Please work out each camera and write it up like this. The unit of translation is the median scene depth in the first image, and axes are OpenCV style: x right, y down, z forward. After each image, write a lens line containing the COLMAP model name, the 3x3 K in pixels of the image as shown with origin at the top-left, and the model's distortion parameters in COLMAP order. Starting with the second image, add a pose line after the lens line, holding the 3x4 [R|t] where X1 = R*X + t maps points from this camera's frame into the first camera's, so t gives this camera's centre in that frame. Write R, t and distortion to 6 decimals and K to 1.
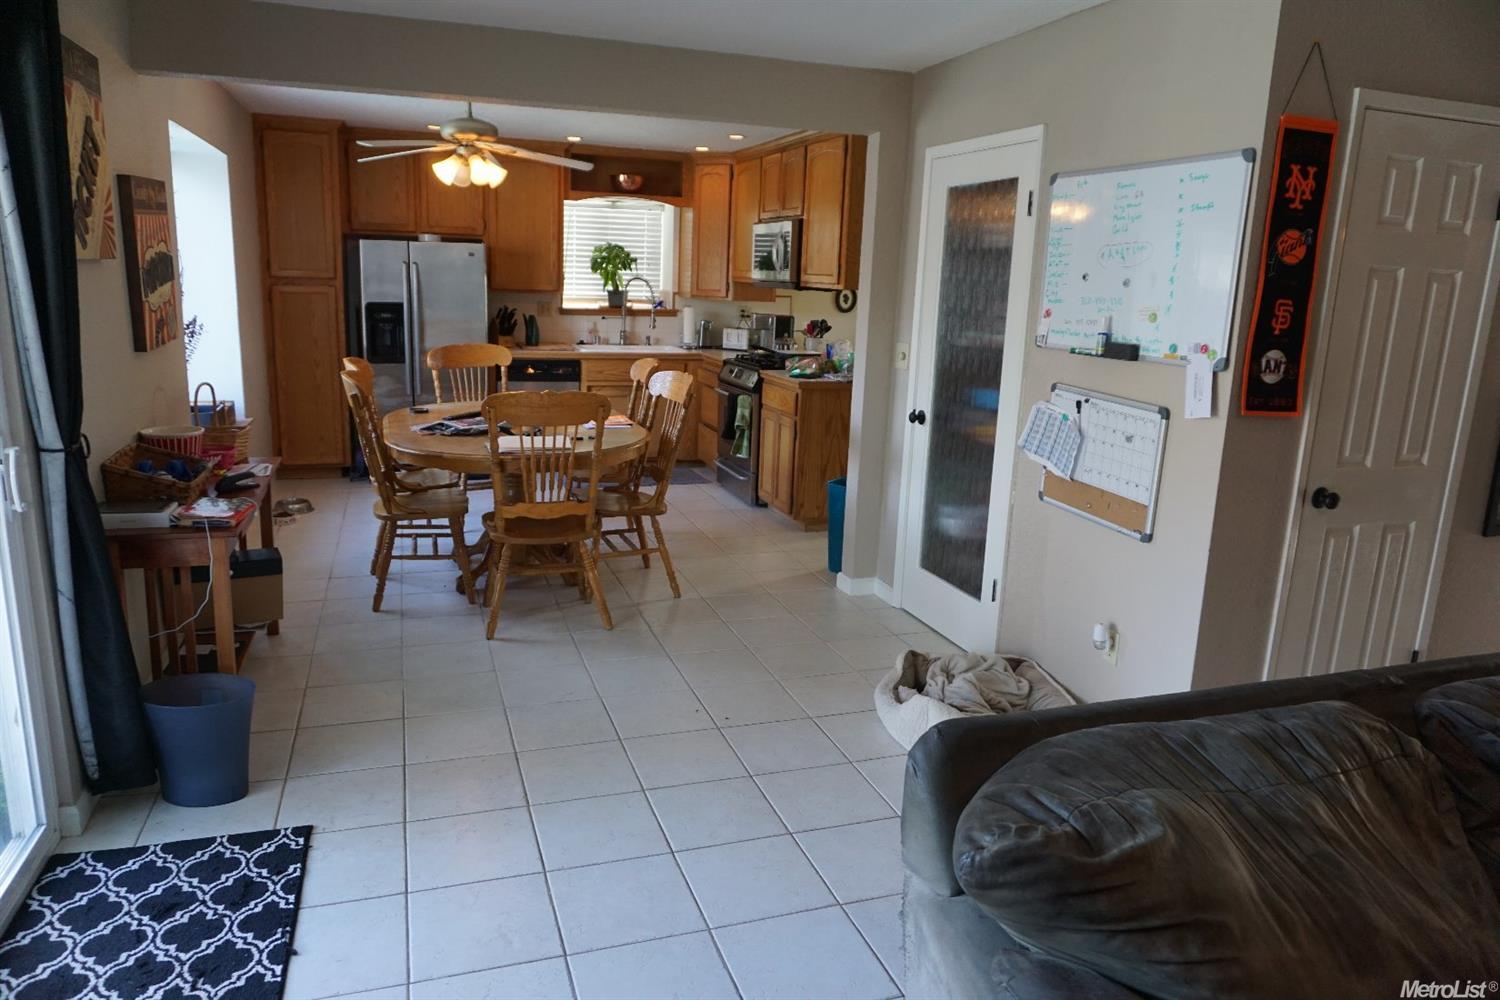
lens RADIAL K [[999.3, 0, 747.5], [0, 999.3, 492.0], [0, 0, 1]] dist [-0.059511, 0.044026]
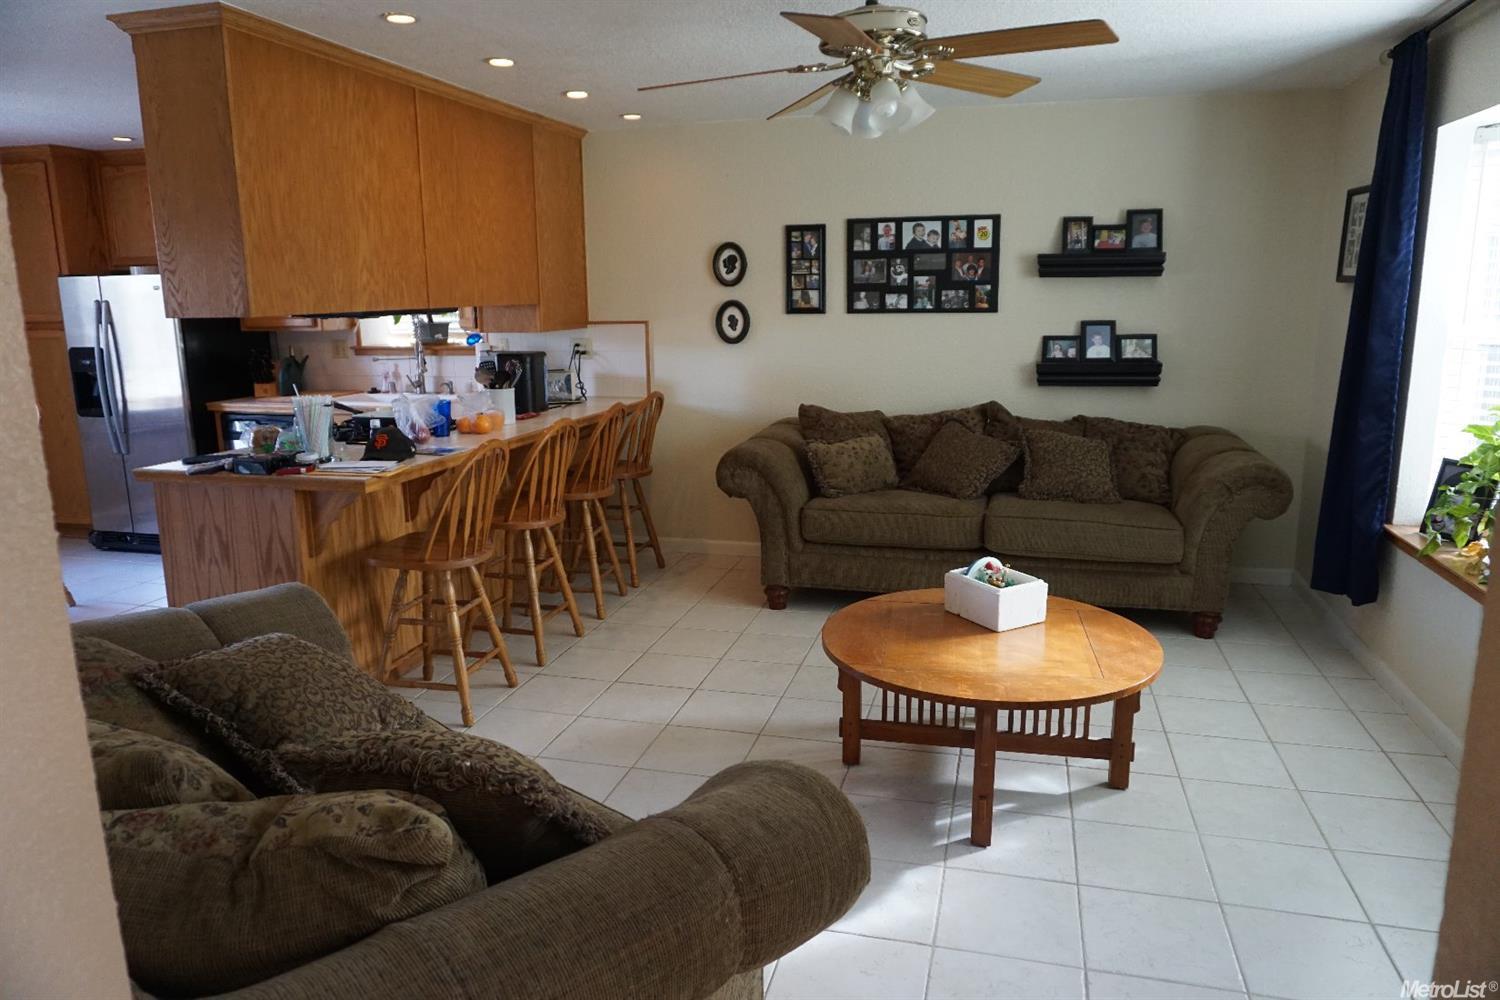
lens RADIAL K [[999.3, 0, 747.5], [0, 999.3, 492.0], [0, 0, 1]] dist [-0.059511, 0.044026]
pose [[0.830117, 0.064914, -0.553798, 0.548727], [-0.077276, 0.997009, 0.001033, -0.099156], [0.552209, 0.041938, 0.832650, 0.545721]]
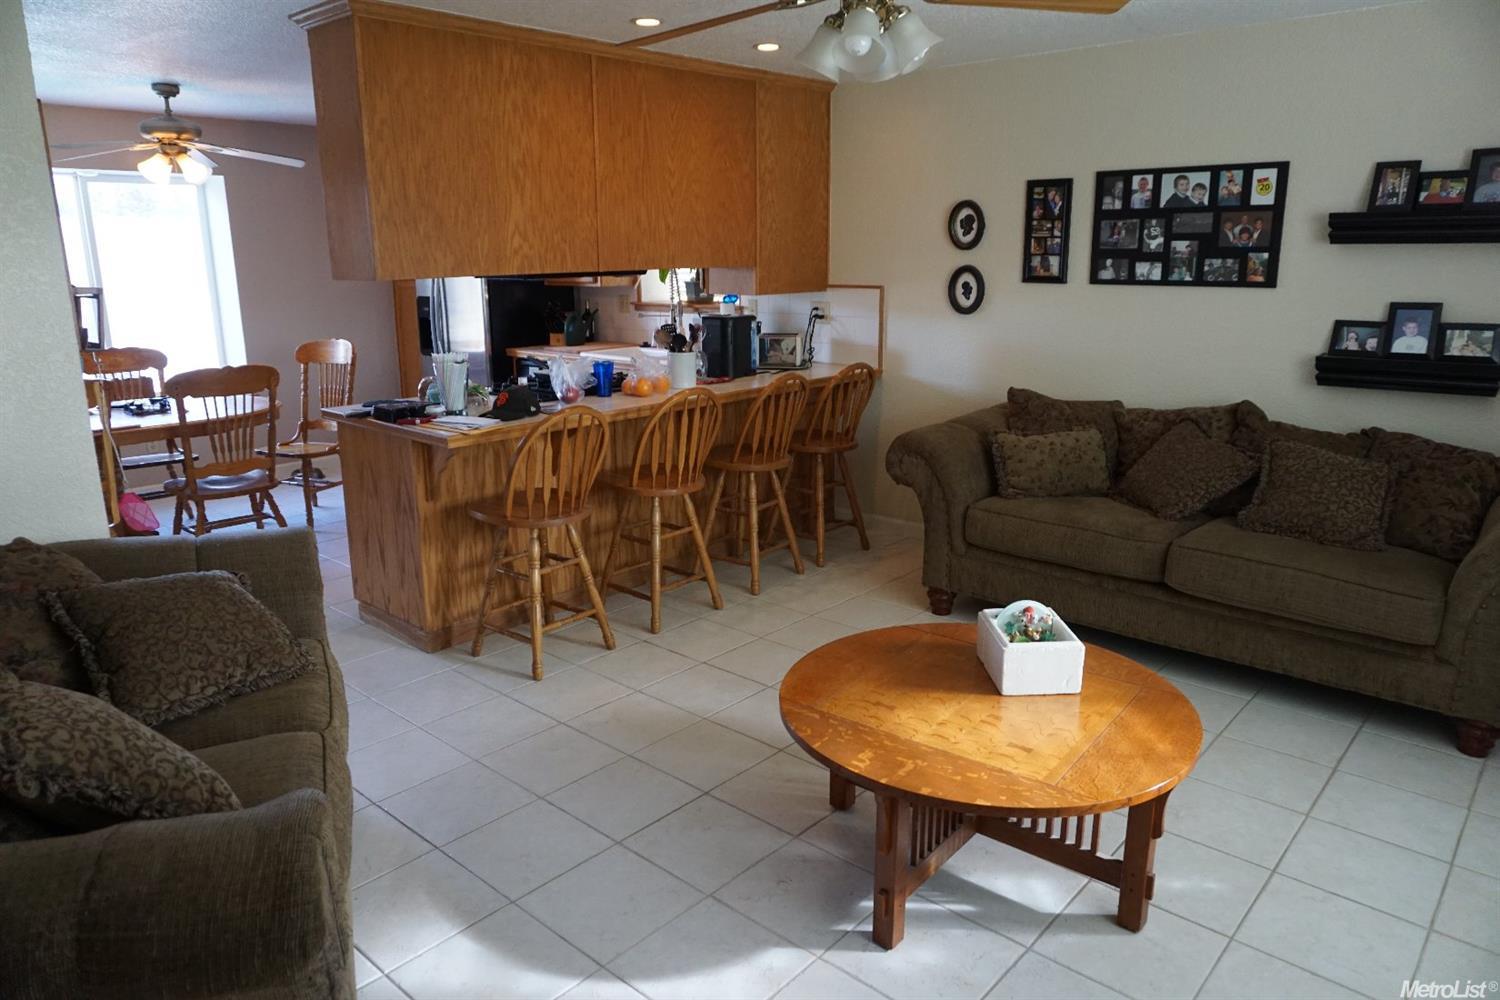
lens RADIAL K [[999.3, 0, 747.5], [0, 999.3, 492.0], [0, 0, 1]] dist [-0.059511, 0.044026]
pose [[0.488988, 0.170227, -0.855519, 0.641995], [-0.160750, 0.981561, 0.103426, -0.136627], [0.857350, 0.086951, 0.507336, 0.703177]]
